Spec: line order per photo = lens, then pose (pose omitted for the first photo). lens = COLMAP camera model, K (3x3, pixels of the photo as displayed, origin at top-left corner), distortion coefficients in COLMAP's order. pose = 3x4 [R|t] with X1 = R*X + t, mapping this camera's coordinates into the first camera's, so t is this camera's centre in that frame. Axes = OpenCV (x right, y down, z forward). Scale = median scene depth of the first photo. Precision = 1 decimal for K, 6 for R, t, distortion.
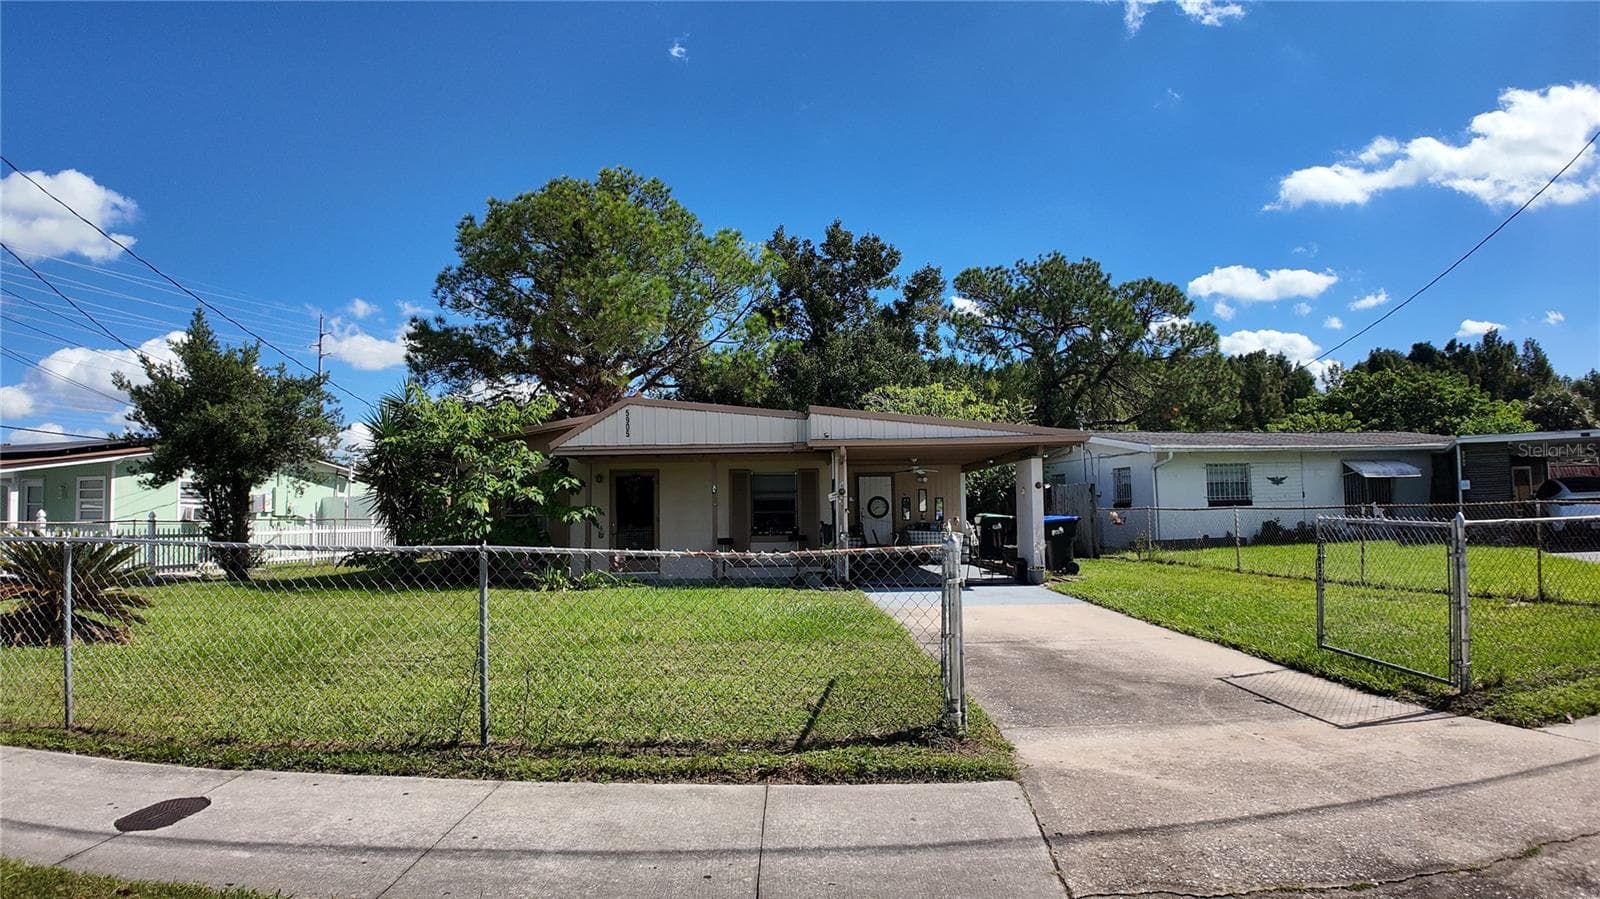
lens RADIAL K [[851.1, 0, 800.0], [0, 851.1, 449.5], [0, 0, 1]] dist [-0.085379, -0.029608]
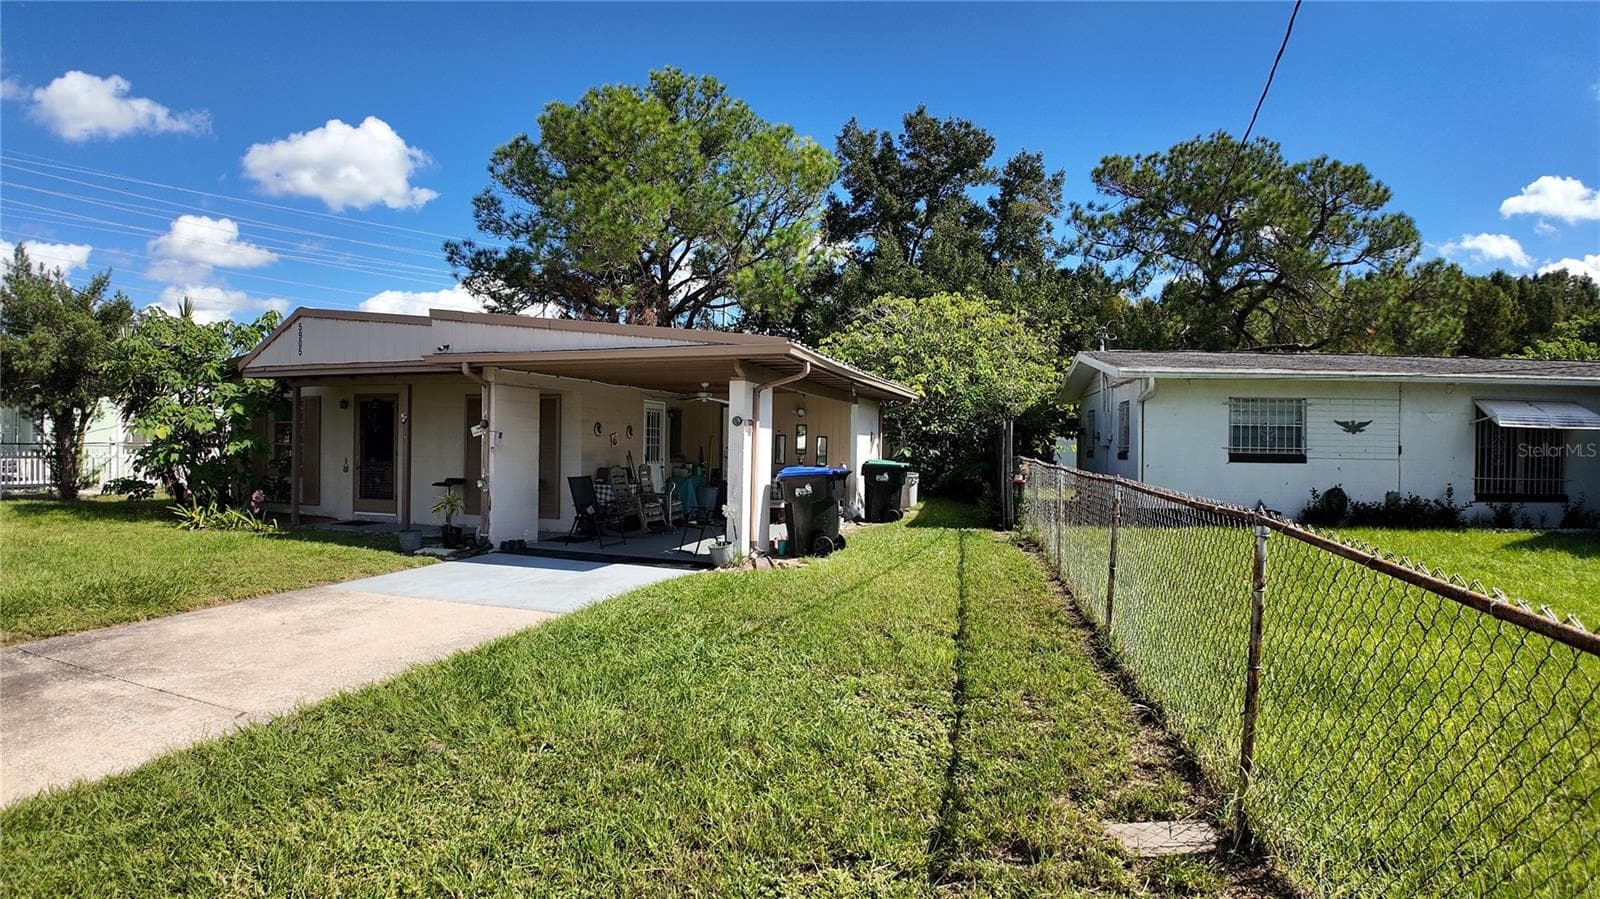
lens RADIAL K [[851.1, 0, 800.0], [0, 851.1, 449.5], [0, 0, 1]] dist [-0.085379, -0.029608]
pose [[0.944874, 0.032079, -0.325859, 0.263293], [-0.005786, 0.996670, 0.081339, 0.004554], [0.327384, -0.074970, 0.941913, 0.181376]]
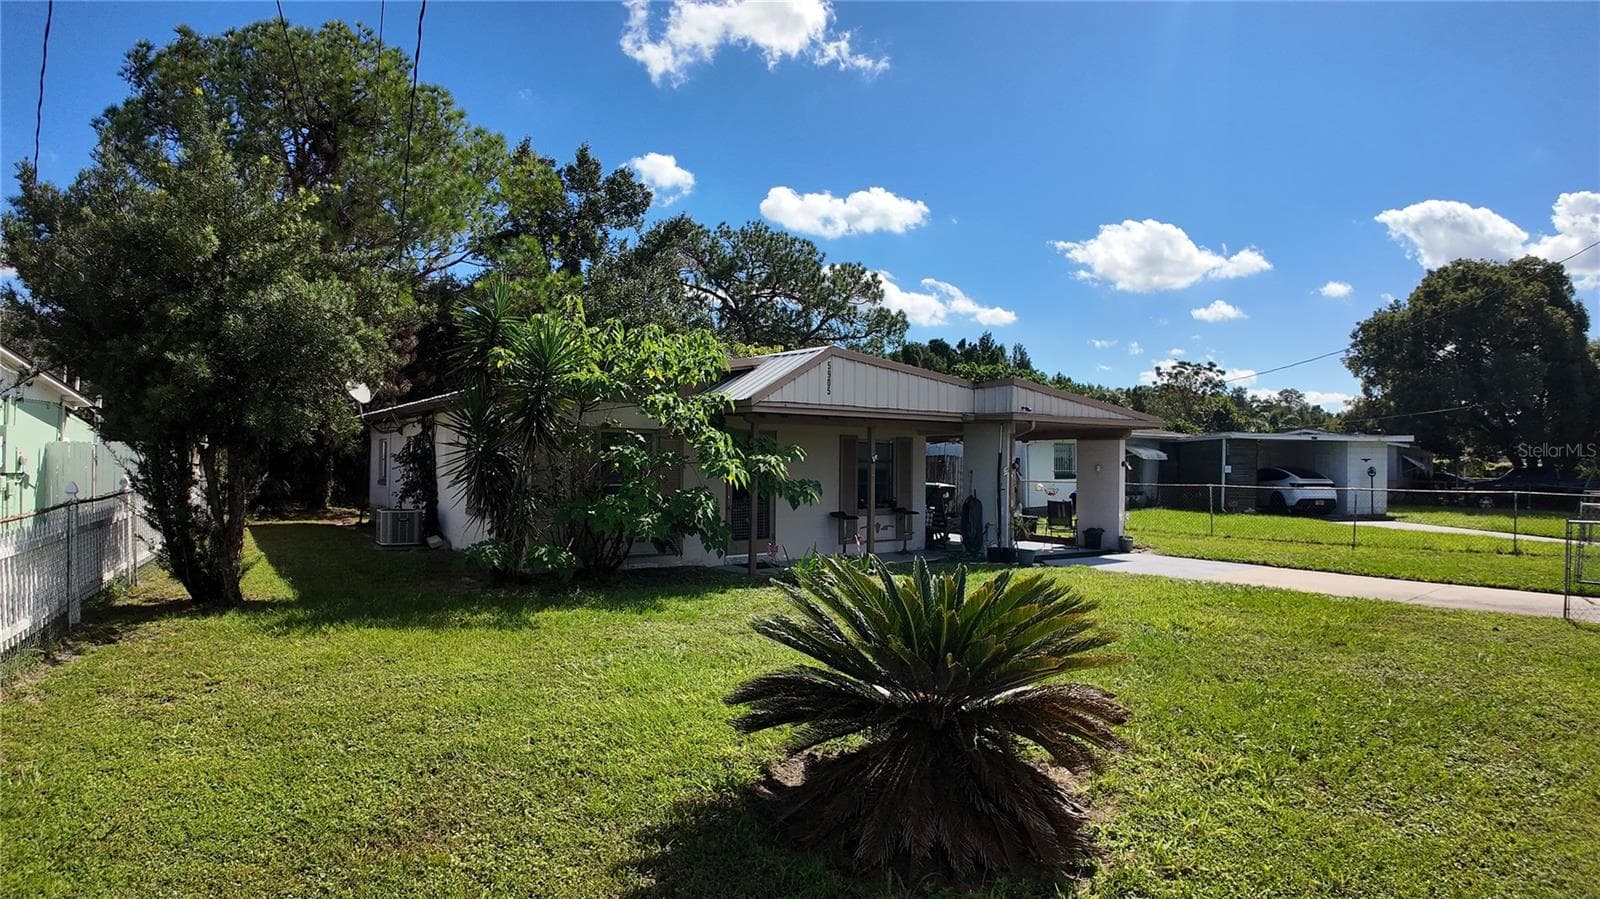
lens RADIAL K [[851.1, 0, 800.0], [0, 851.1, 449.5], [0, 0, 1]] dist [-0.085379, -0.029608]
pose [[0.805630, 0.028600, 0.591728, -0.348542], [-0.060591, 0.997574, 0.034278, 0.005641], [-0.589312, -0.063469, 0.805409, 0.168065]]
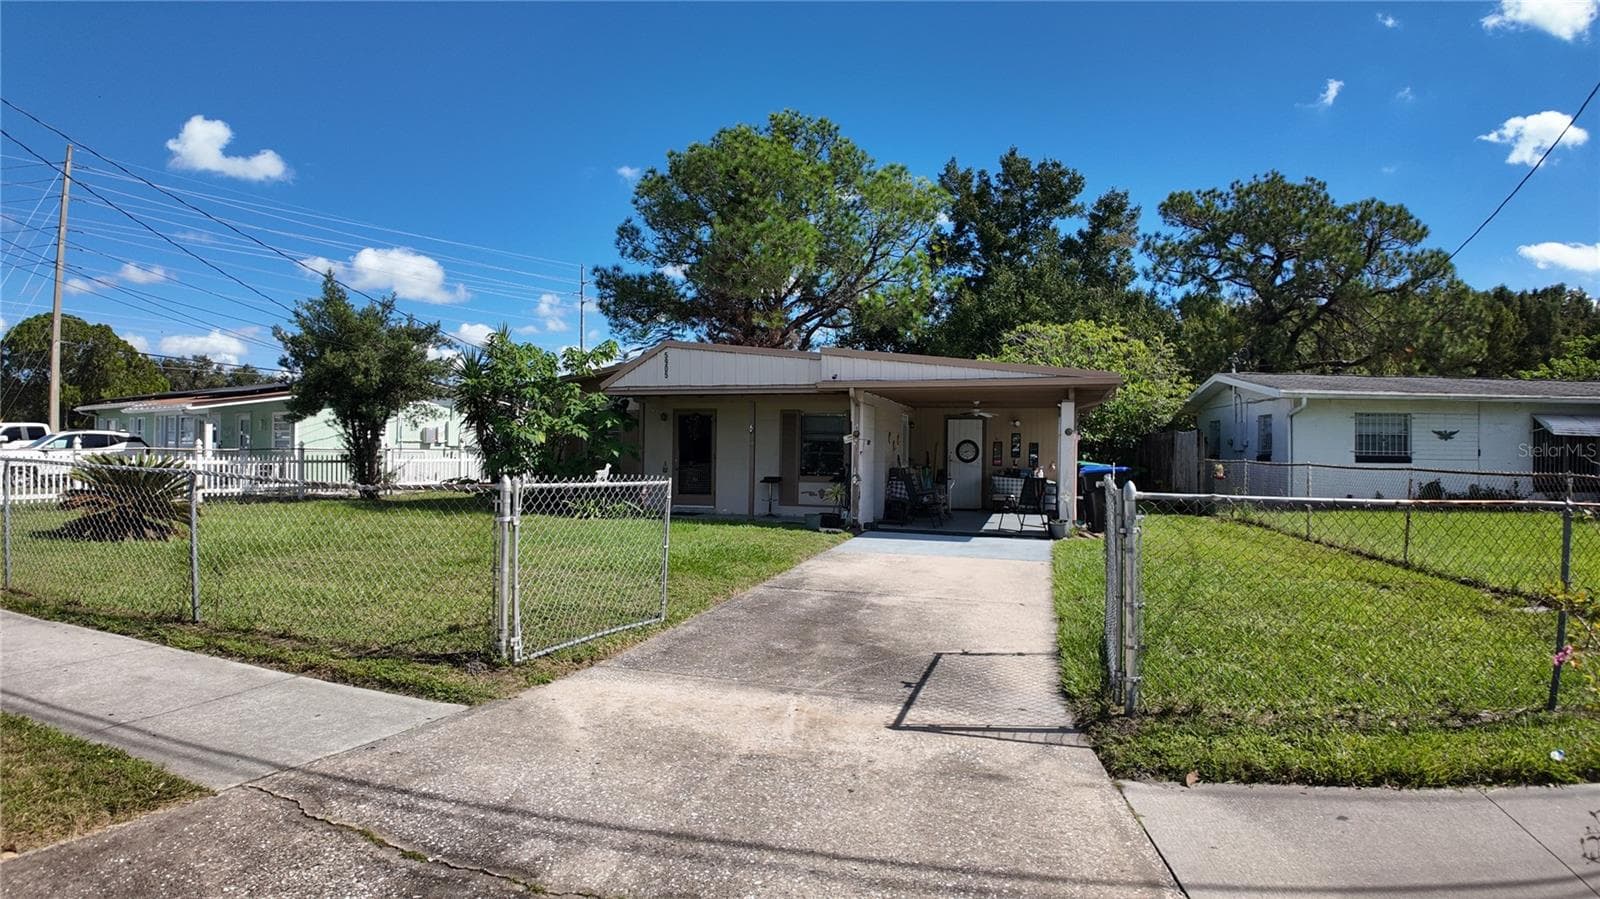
lens RADIAL K [[851.1, 0, 800.0], [0, 851.1, 449.5], [0, 0, 1]] dist [-0.085379, -0.029608]
pose [[0.949383, 0.027527, -0.312914, 0.144012], [-0.004933, 0.997337, 0.072767, -0.001920], [0.314083, -0.067540, 0.946990, 0.020728]]
